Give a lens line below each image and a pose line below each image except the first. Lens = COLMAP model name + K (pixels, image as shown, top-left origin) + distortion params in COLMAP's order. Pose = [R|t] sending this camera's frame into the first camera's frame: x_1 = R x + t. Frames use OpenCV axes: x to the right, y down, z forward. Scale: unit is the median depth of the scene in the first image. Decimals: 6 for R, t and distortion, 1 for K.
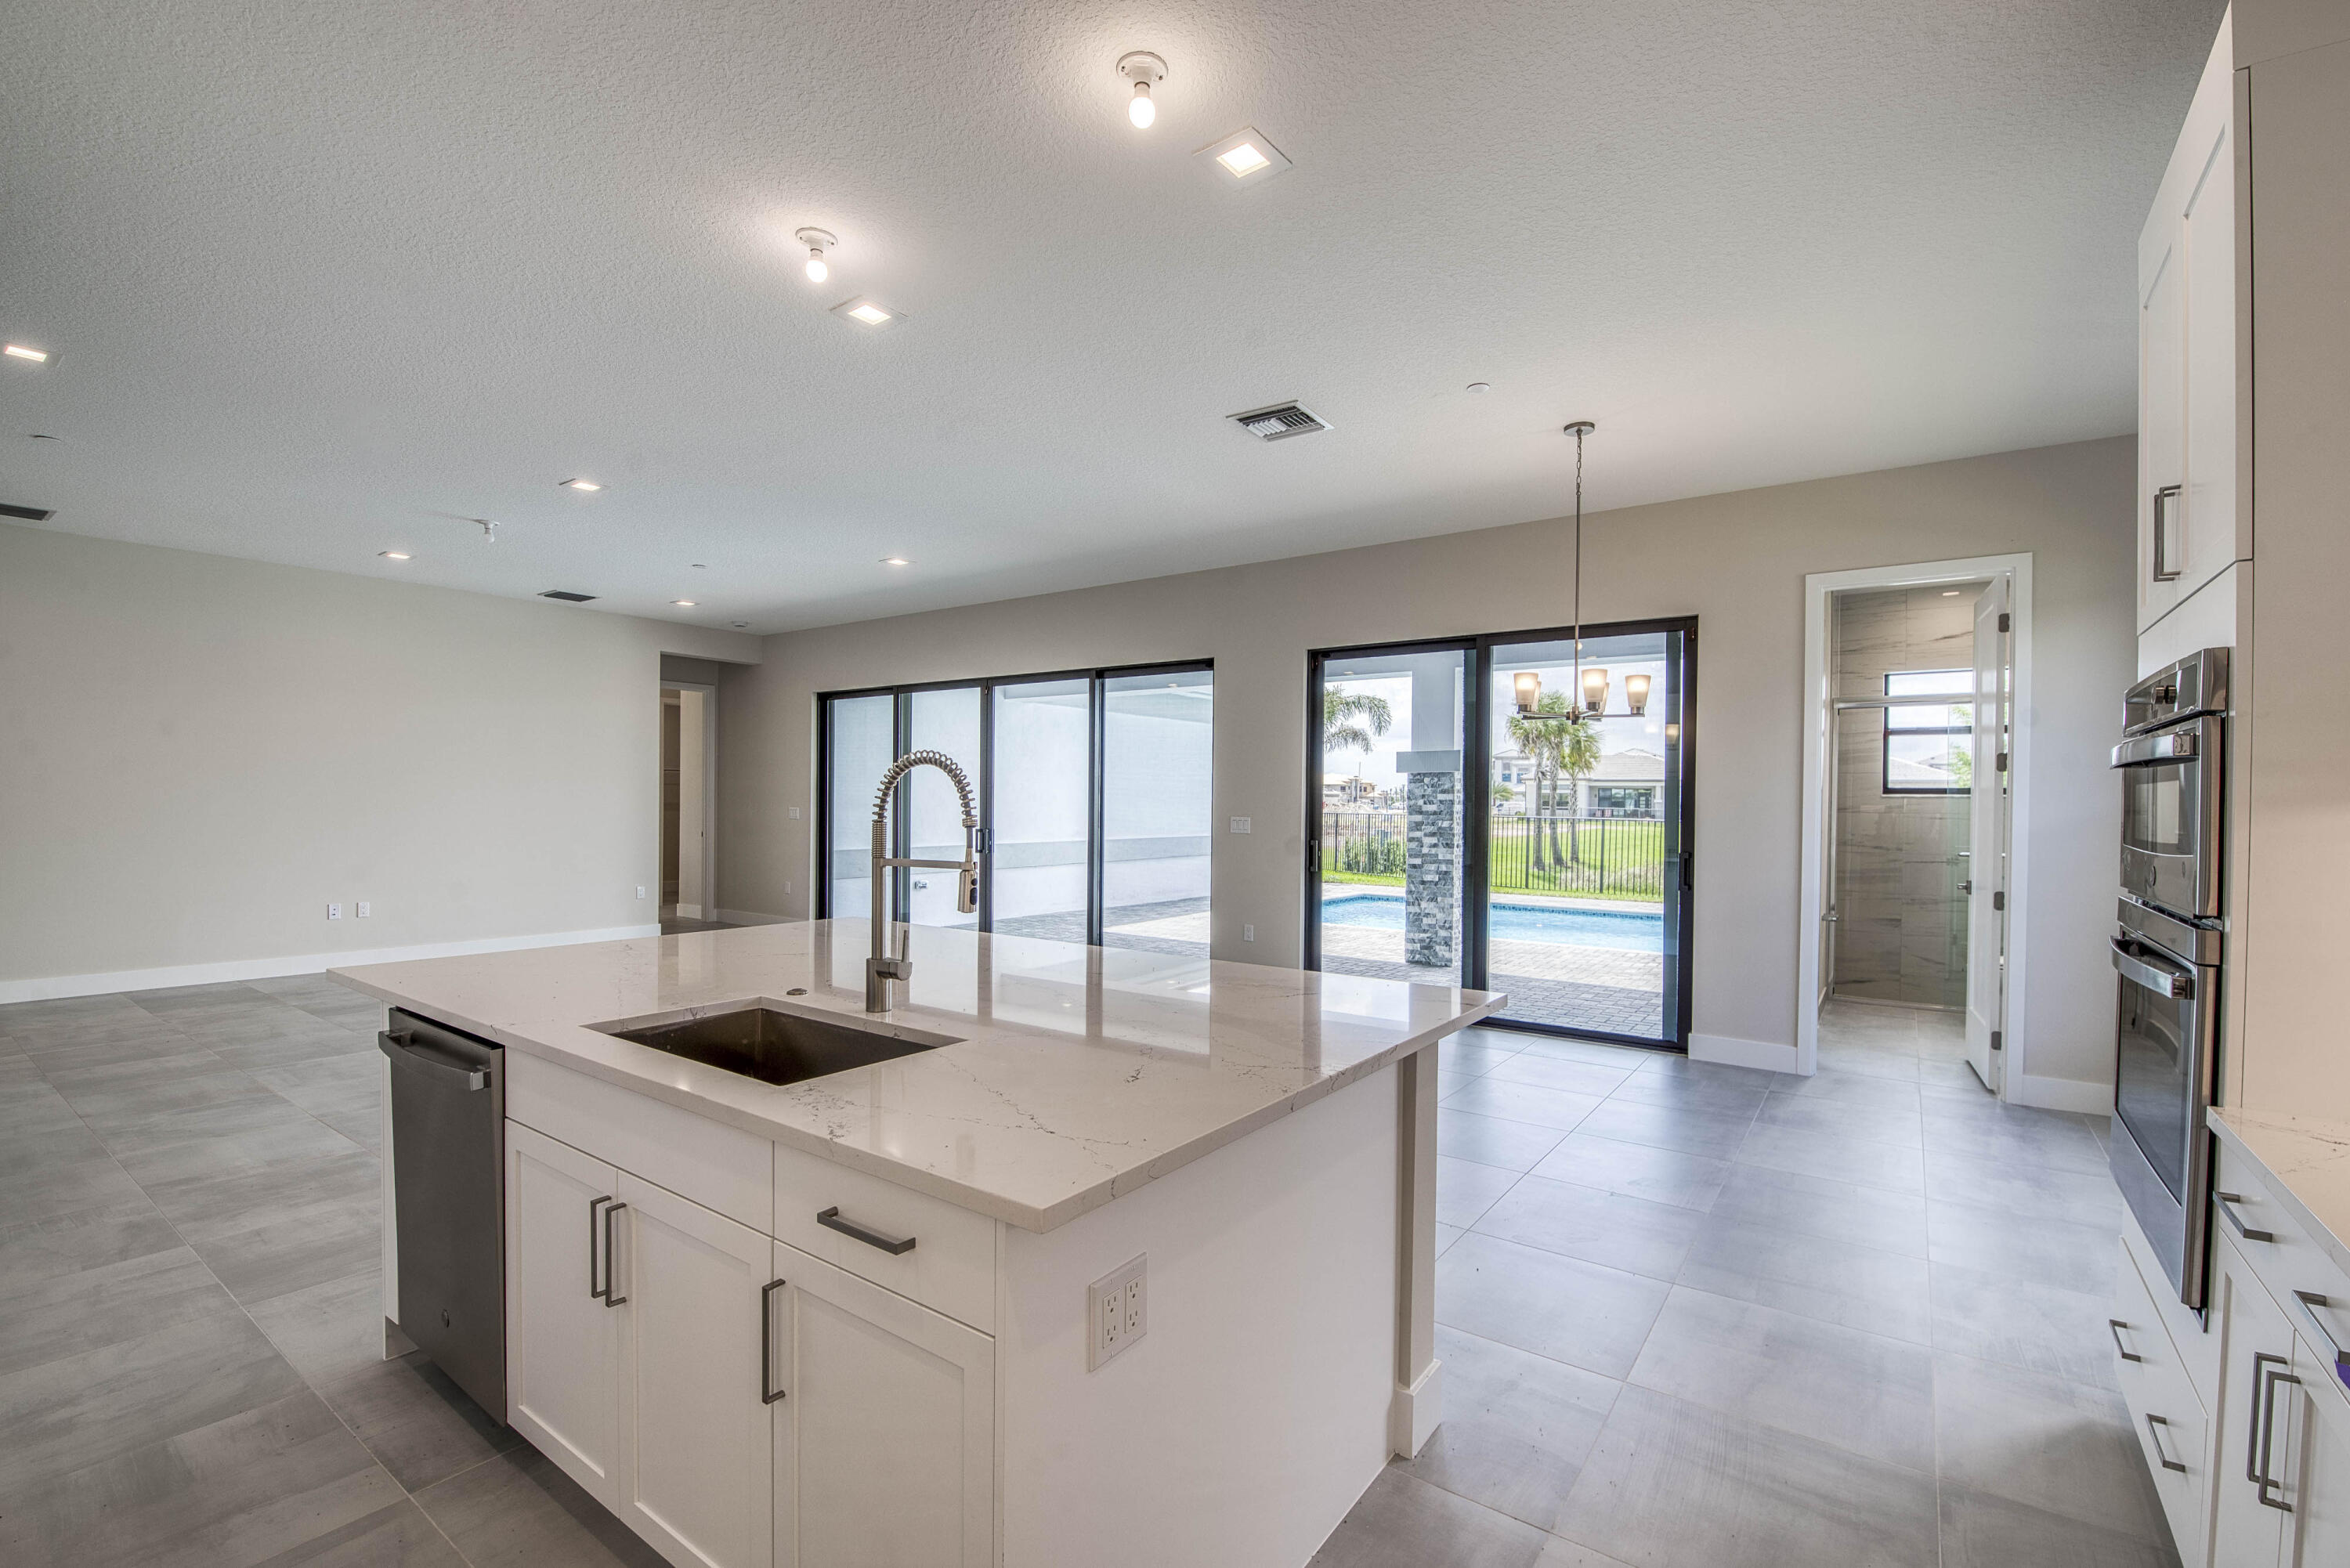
lens RADIAL K [[1012.4, 0, 1199.8], [0, 1012.4, 819.4], [0, 0, 1]] dist [-0.008531, -0.005944]
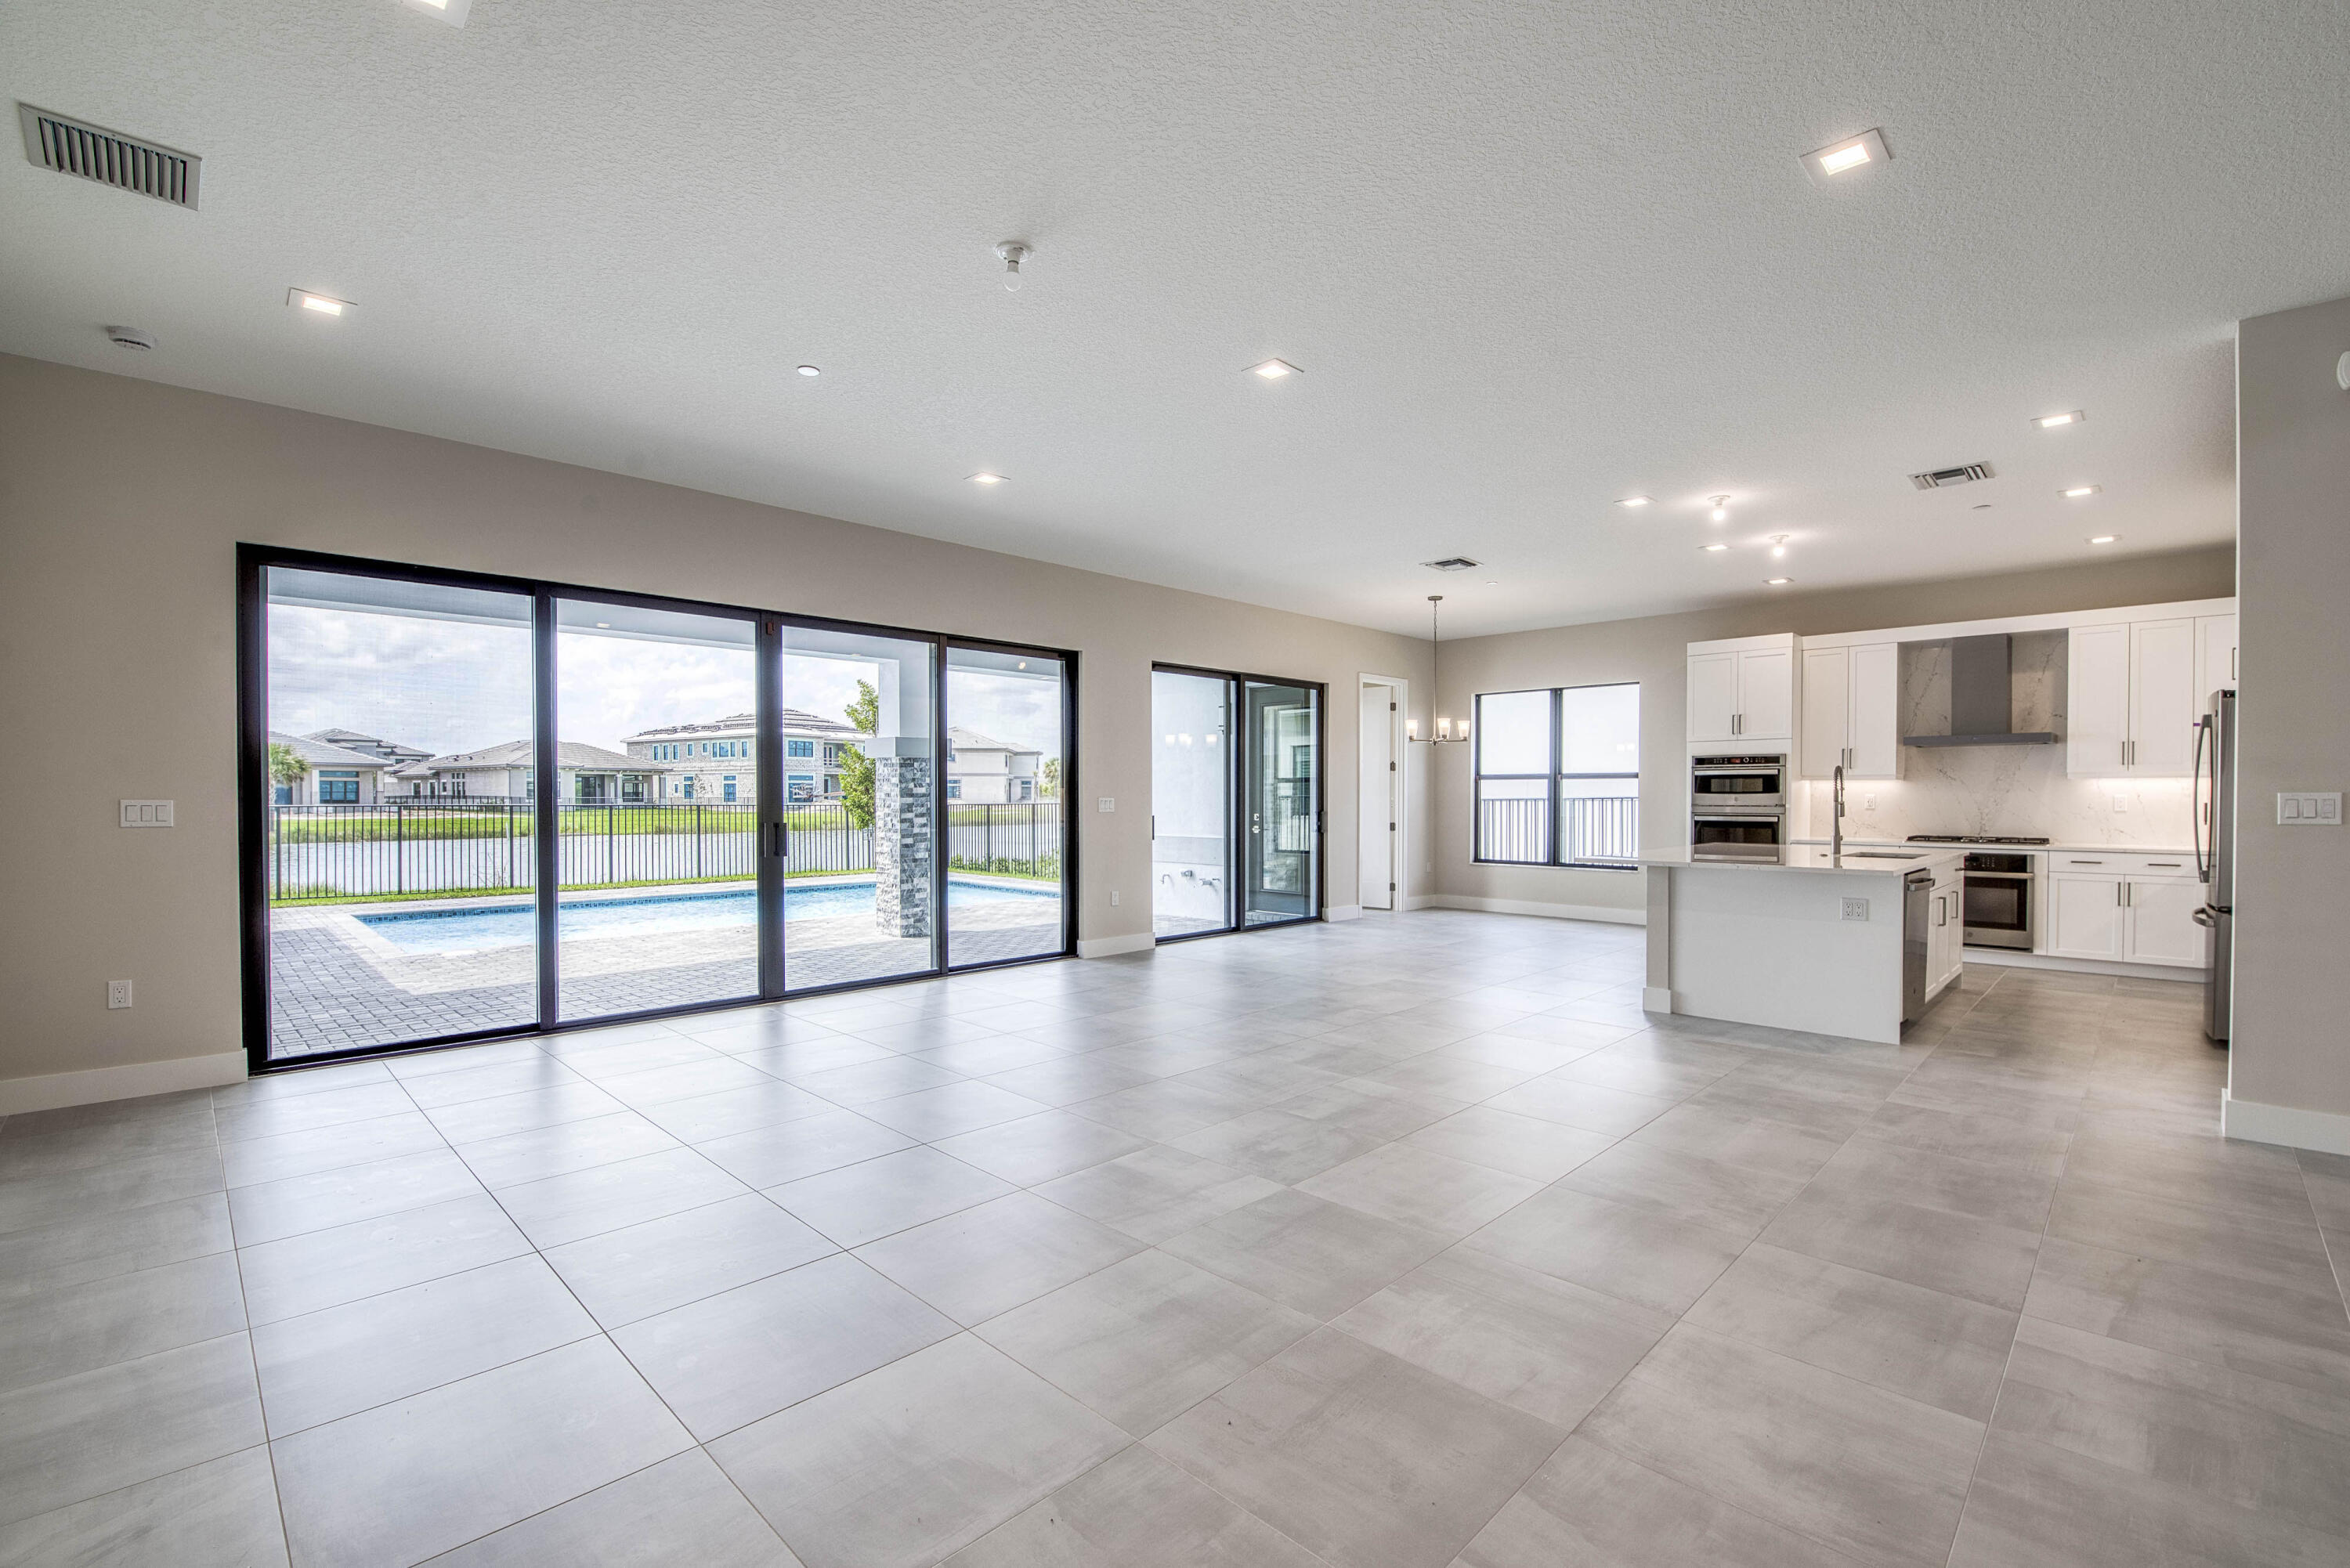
lens RADIAL K [[1012.4, 0, 1201.2], [0, 1012.4, 809.0], [0, 0, 1]] dist [-0.008531, -0.005944]
pose [[0.157426, -0.022773, 0.987268, -0.791822], [0.018909, 0.999620, 0.020043, -0.007710], [-0.987350, 0.015513, 0.157797, 0.533315]]
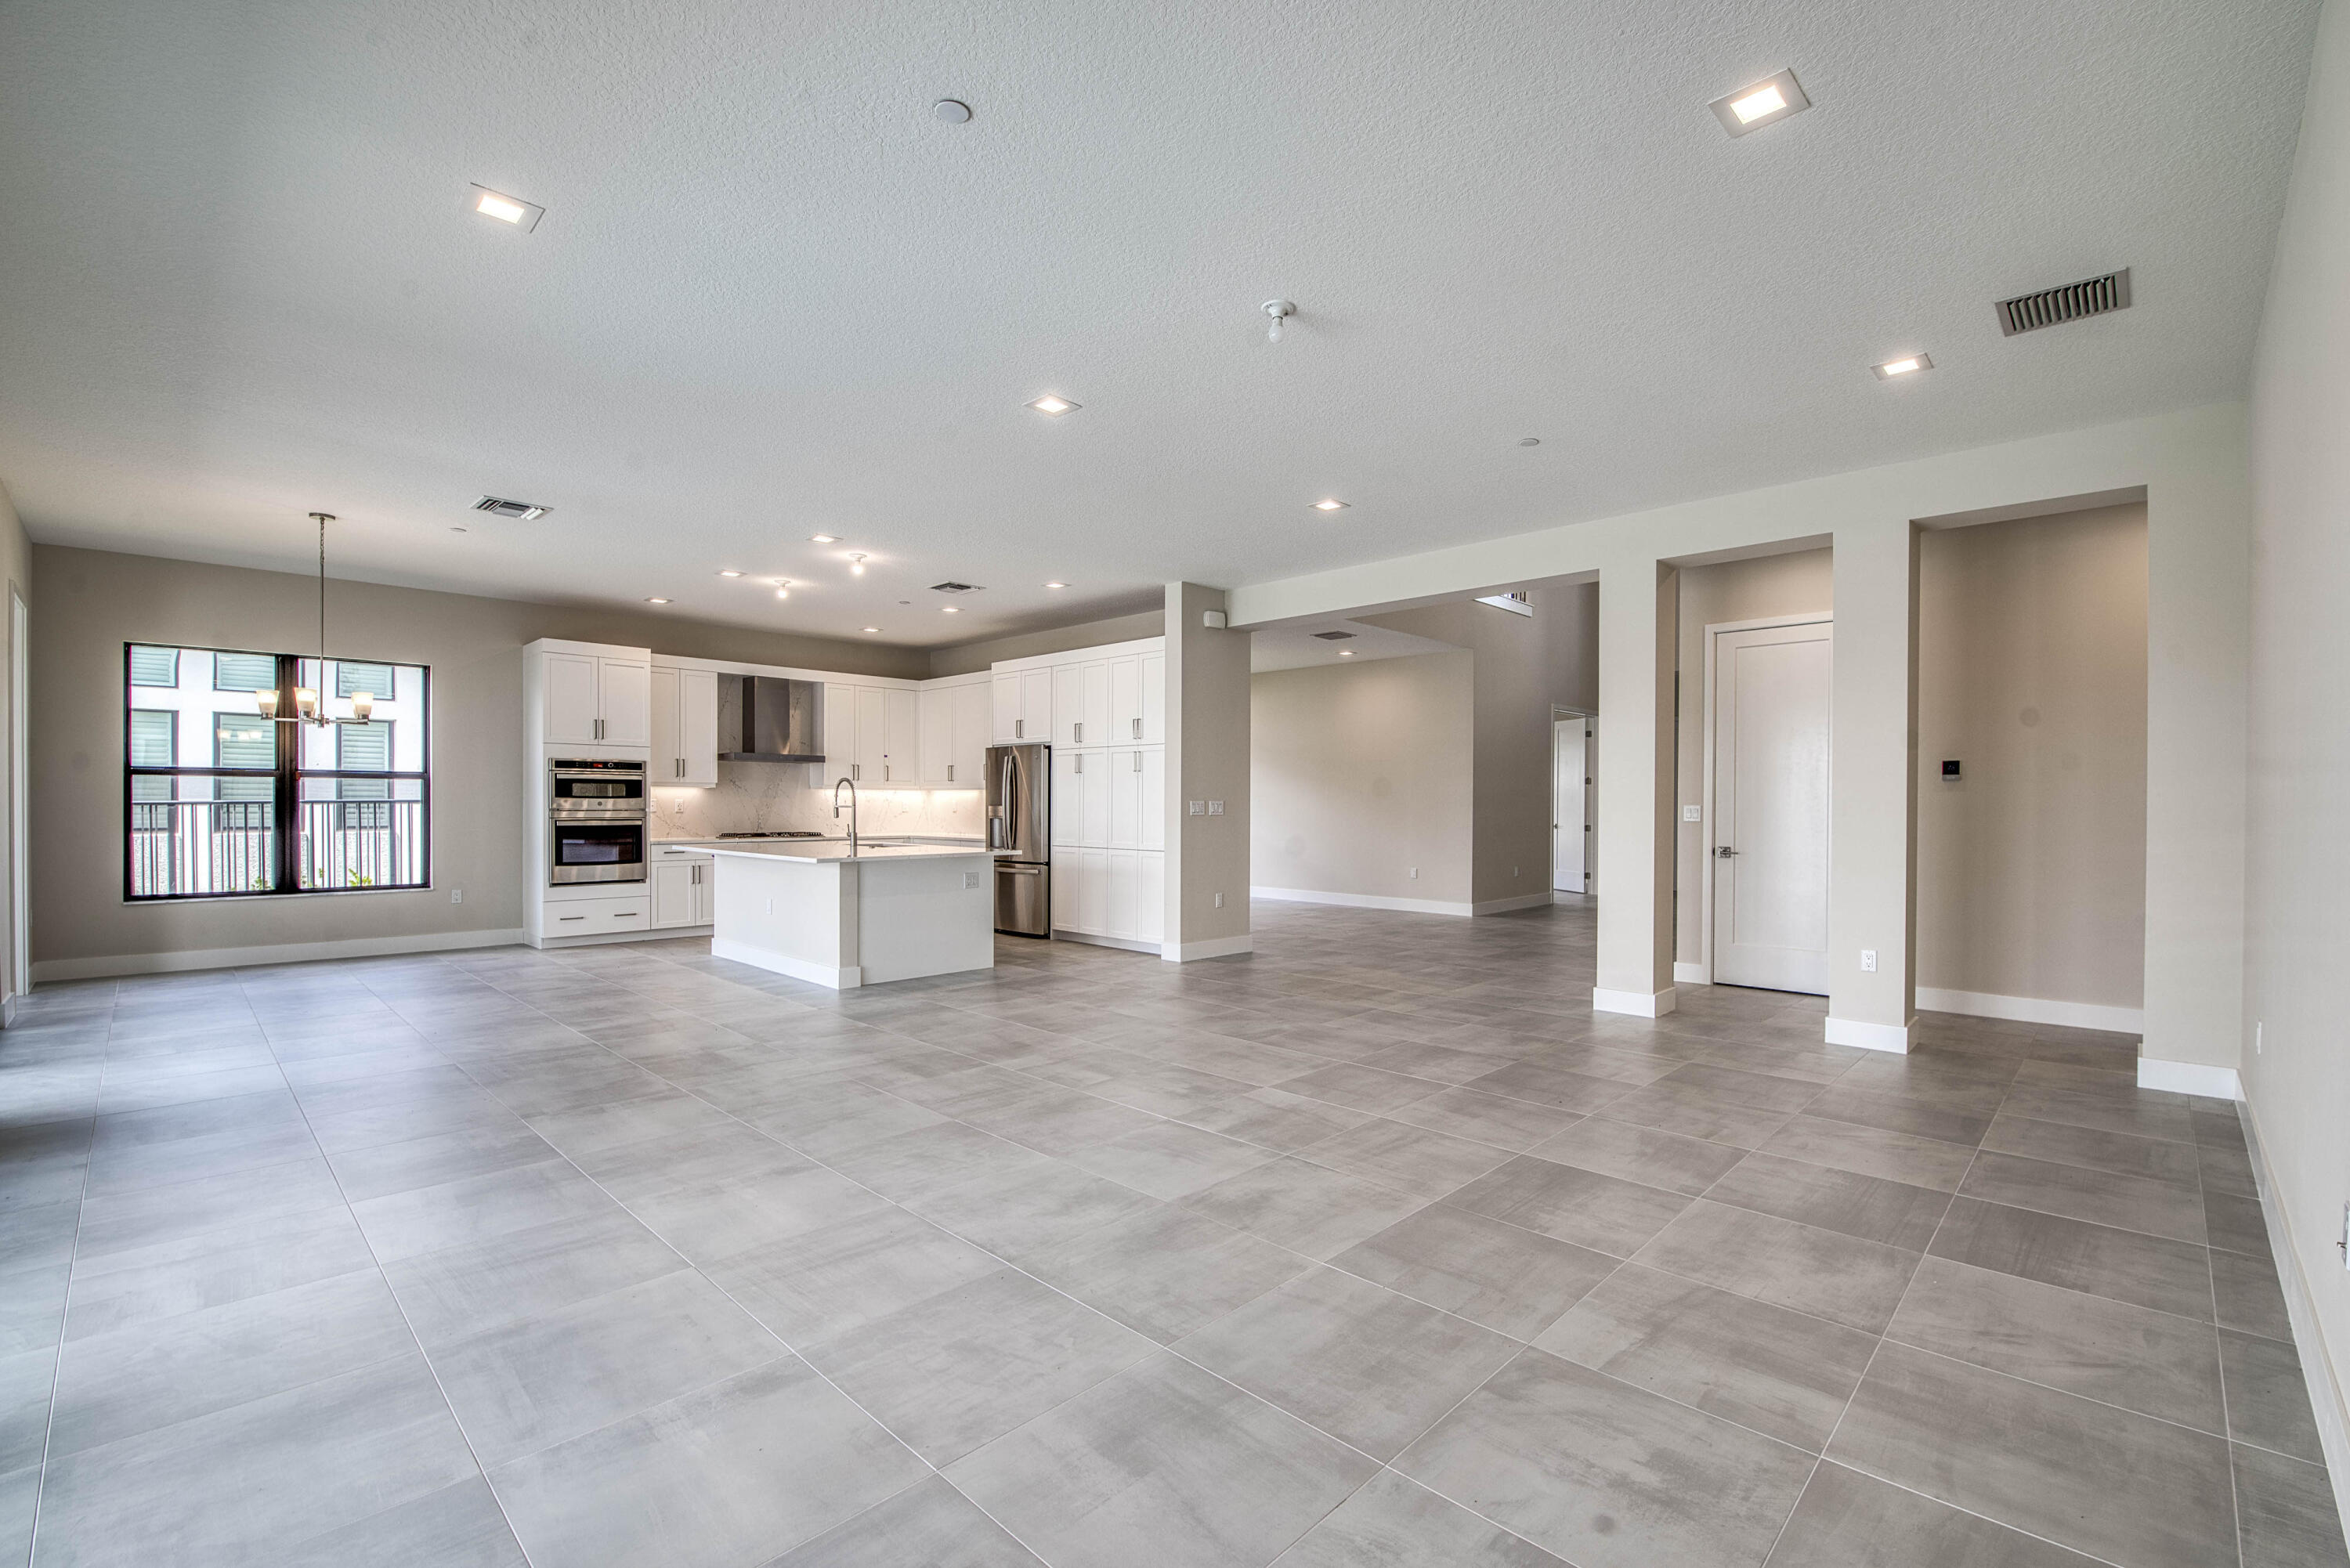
lens RADIAL K [[1012.4, 0, 1203.2], [0, 1012.4, 806.8], [0, 0, 1]] dist [-0.008531, -0.005944]
pose [[-0.989206, -0.014449, 0.145815, -0.488724], [-0.011036, 0.999646, 0.024189, -0.014539], [-0.146113, 0.022318, -0.989016, 1.031006]]
